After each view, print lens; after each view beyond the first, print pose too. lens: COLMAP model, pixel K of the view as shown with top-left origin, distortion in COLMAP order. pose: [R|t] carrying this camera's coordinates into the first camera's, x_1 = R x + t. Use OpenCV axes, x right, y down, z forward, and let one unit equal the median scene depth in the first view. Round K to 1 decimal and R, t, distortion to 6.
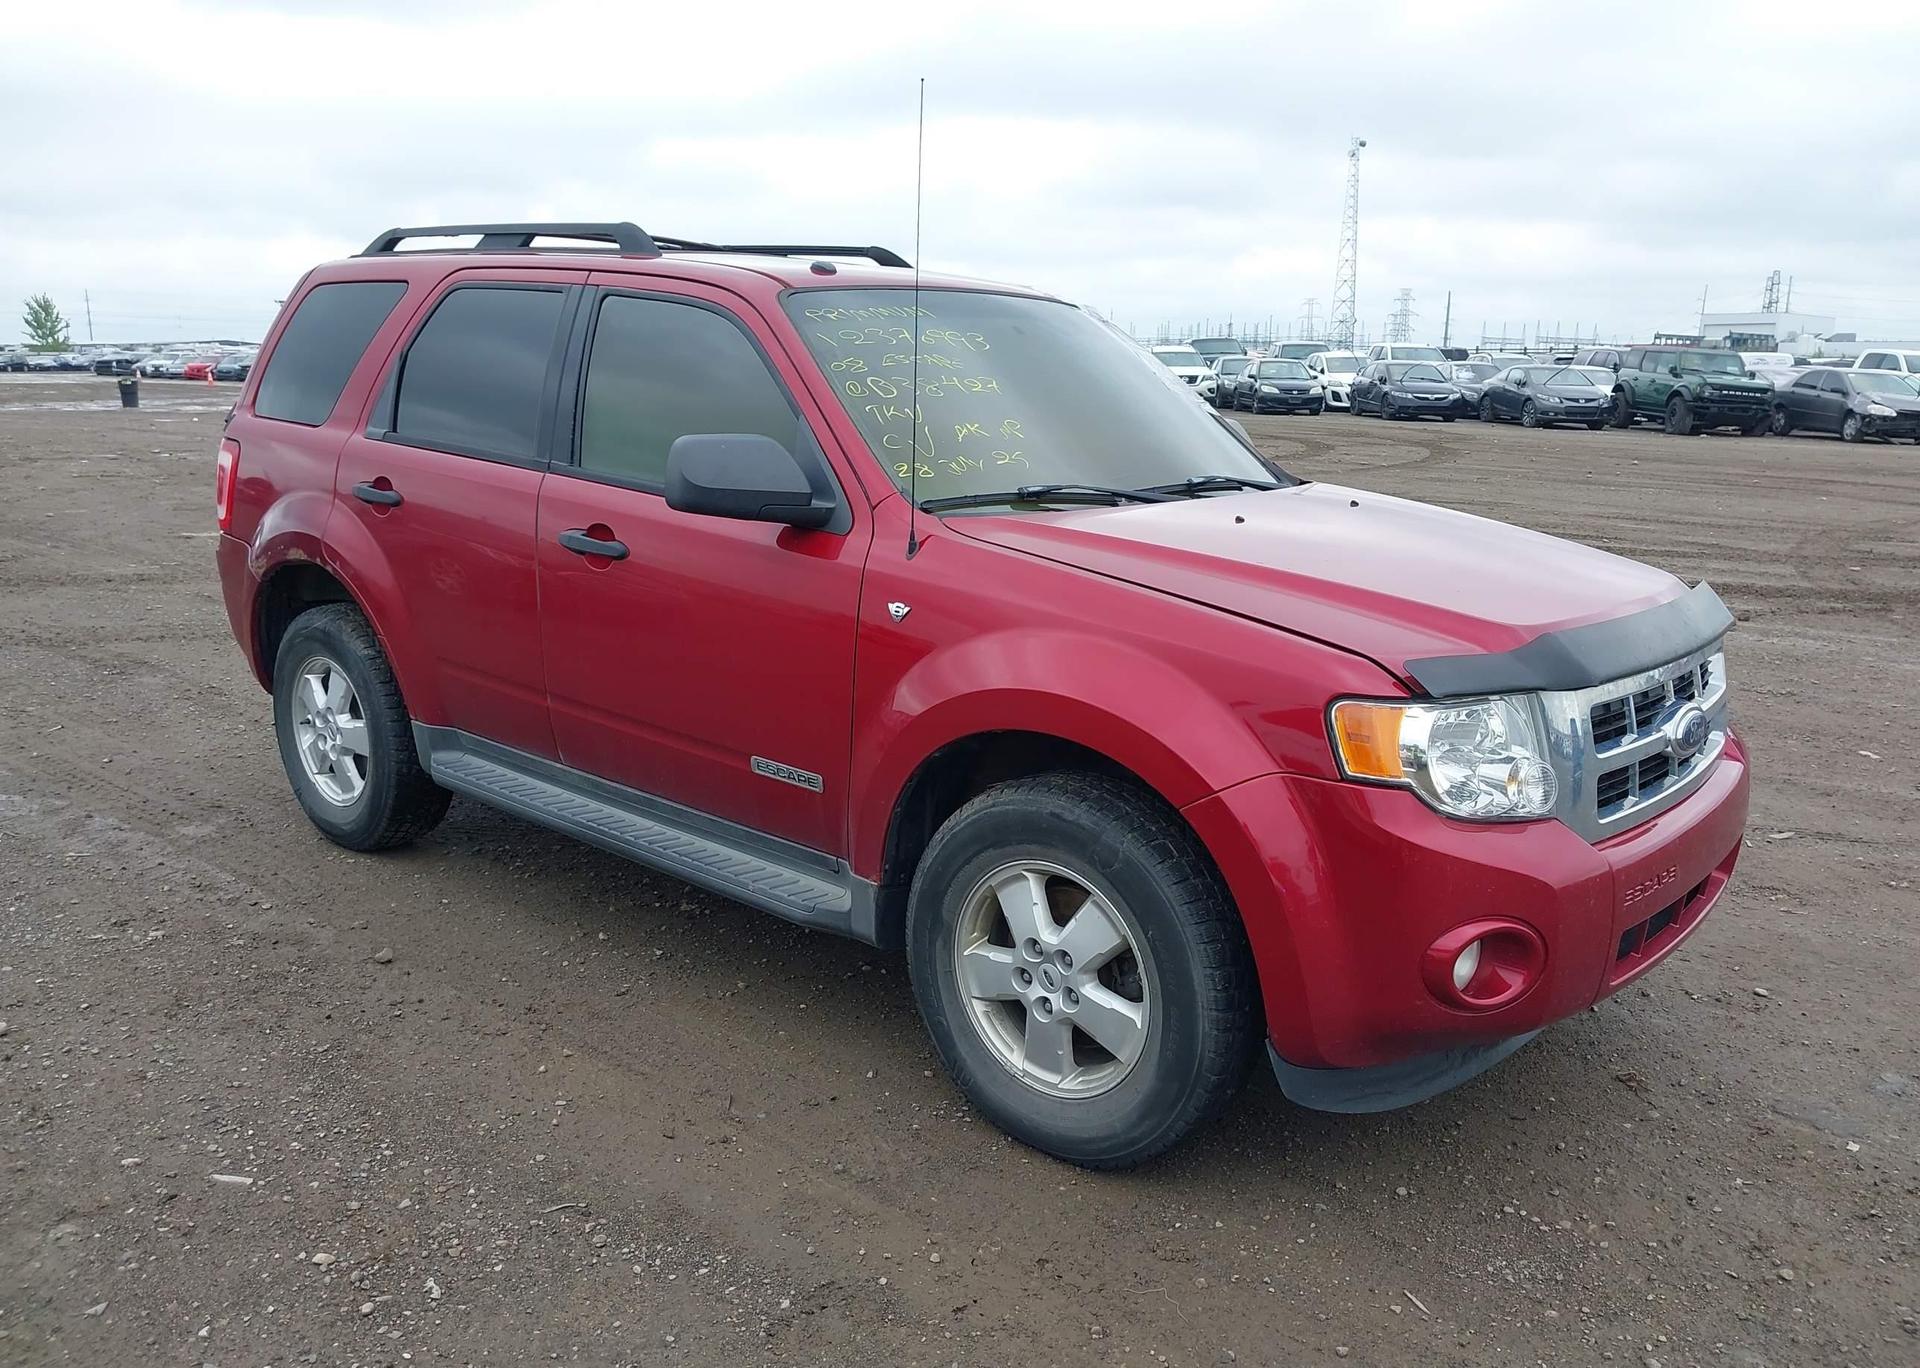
lens RADIAL K [[1513.8, 0, 975.5], [0, 1513.8, 689.2], [0, 0, 1]] dist [0.072309, -0.086247]
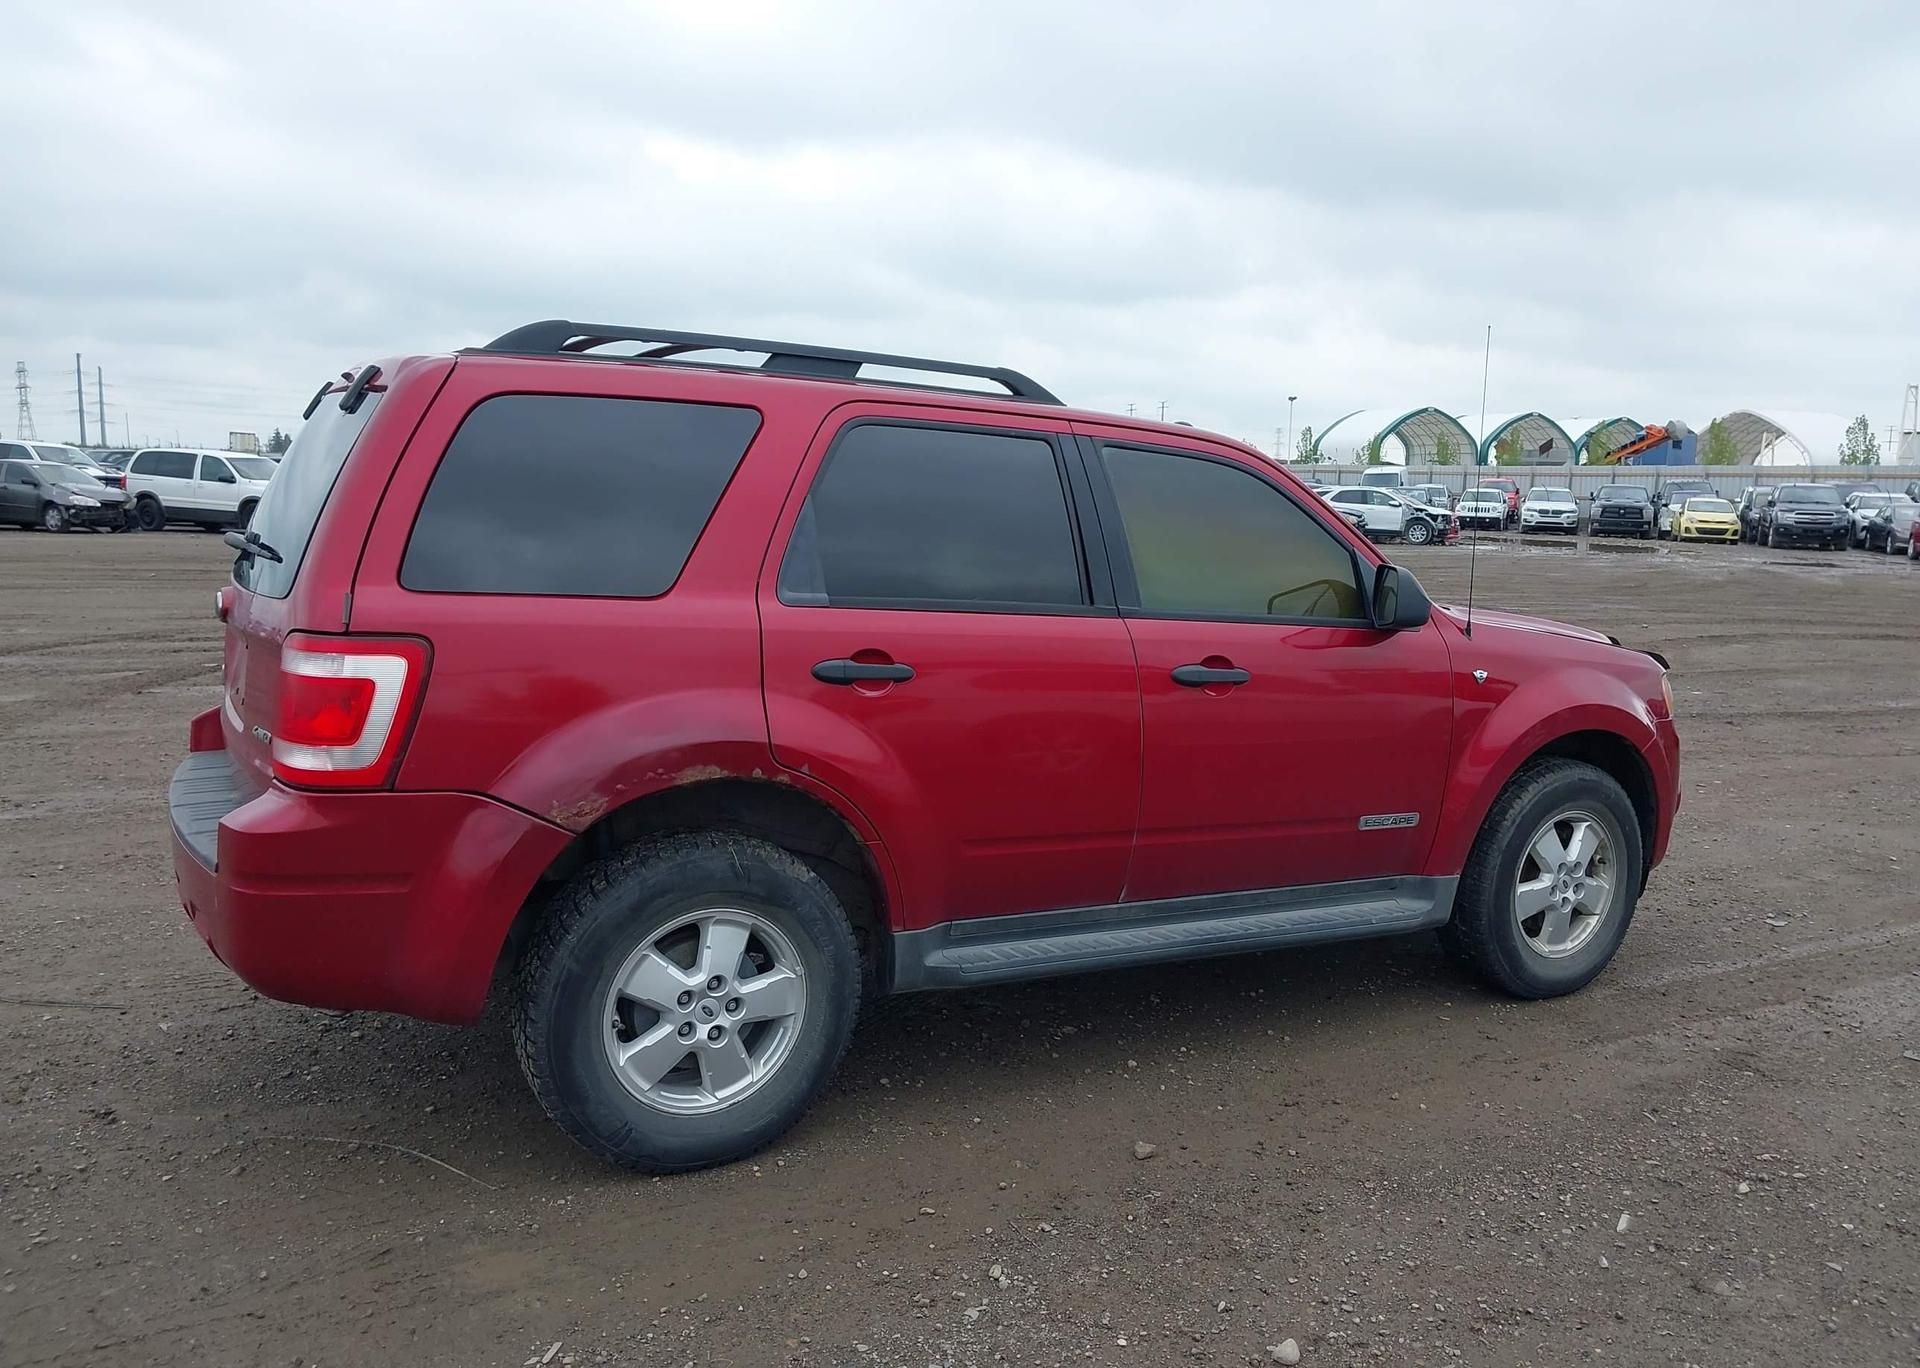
lens RADIAL K [[1513.8, 0, 975.5], [0, 1513.8, 689.2], [0, 0, 1]] dist [0.072309, -0.086247]
pose [[0.343736, -0.131222, 0.929853, -1.180101], [0.179324, 0.981139, 0.072170, -0.173625], [-0.921786, 0.141938, 0.360784, 0.686190]]
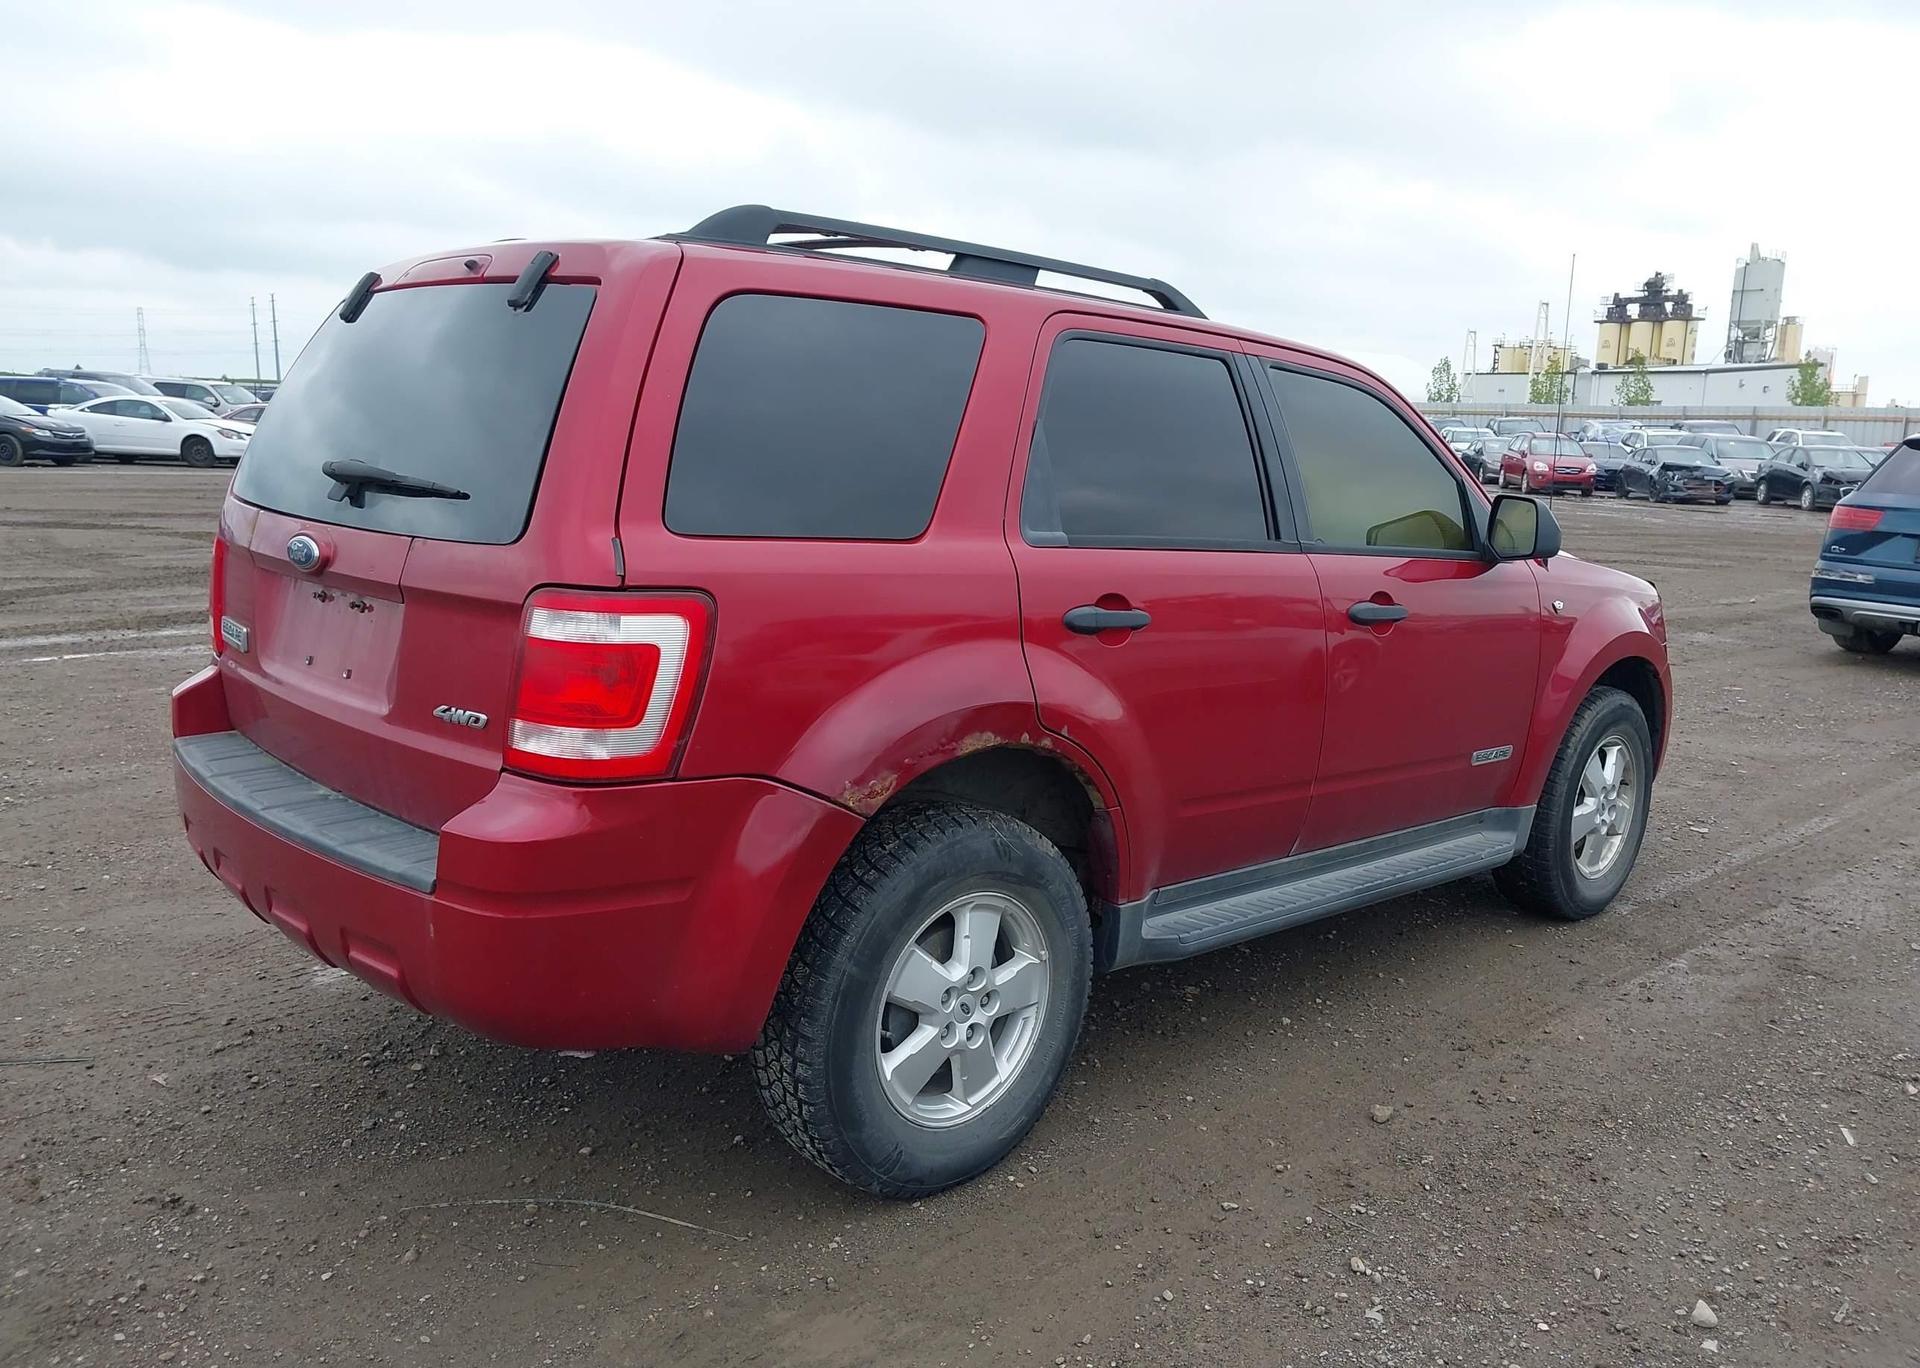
lens RADIAL K [[1513.8, 0, 975.5], [0, 1513.8, 689.2], [0, 0, 1]] dist [0.072309, -0.086247]
pose [[0.100583, -0.181202, 0.978289, -1.165673], [0.179602, 0.970429, 0.161281, -0.233458], [-0.978584, 0.159480, 0.130153, 1.022533]]
